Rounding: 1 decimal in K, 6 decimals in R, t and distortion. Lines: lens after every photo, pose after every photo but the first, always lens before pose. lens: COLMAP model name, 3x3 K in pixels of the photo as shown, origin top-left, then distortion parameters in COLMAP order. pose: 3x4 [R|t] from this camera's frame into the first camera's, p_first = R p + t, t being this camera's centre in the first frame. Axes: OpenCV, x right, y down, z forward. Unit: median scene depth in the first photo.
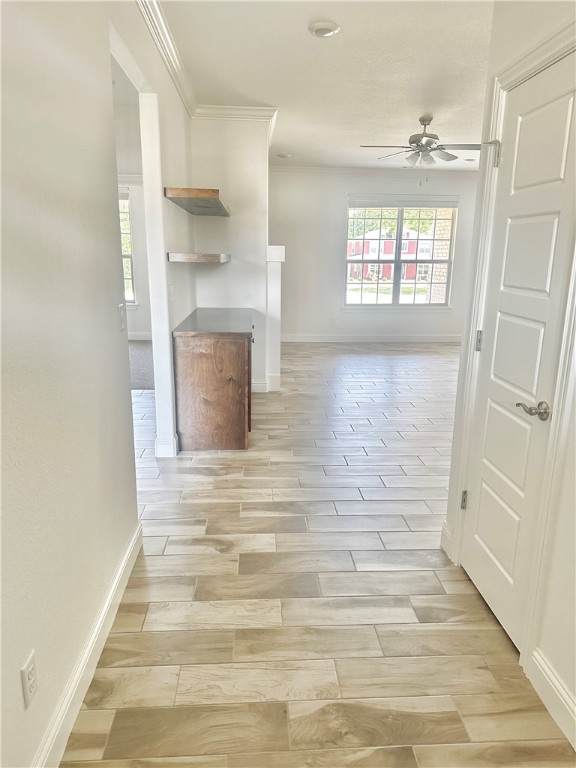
lens RADIAL K [[529.9, 0, 288.0], [0, 529.9, 384.0], [0, 0, 1]] dist [0.133853, -0.190011]
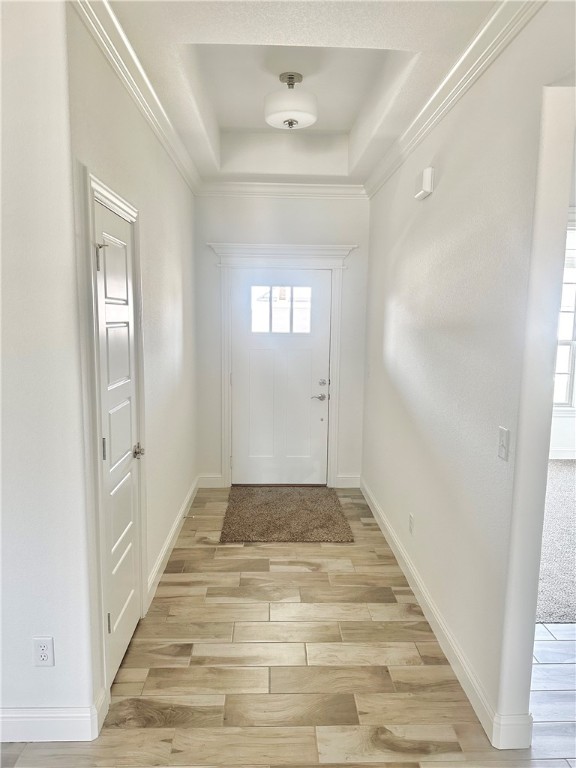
lens RADIAL K [[529.9, 0, 288.0], [0, 529.9, 384.0], [0, 0, 1]] dist [0.133853, -0.190011]
pose [[-0.999332, -0.027874, 0.023650, 0.015493], [-0.017329, 0.930883, 0.364905, -0.556344], [-0.032187, 0.364252, -0.930744, 1.901472]]
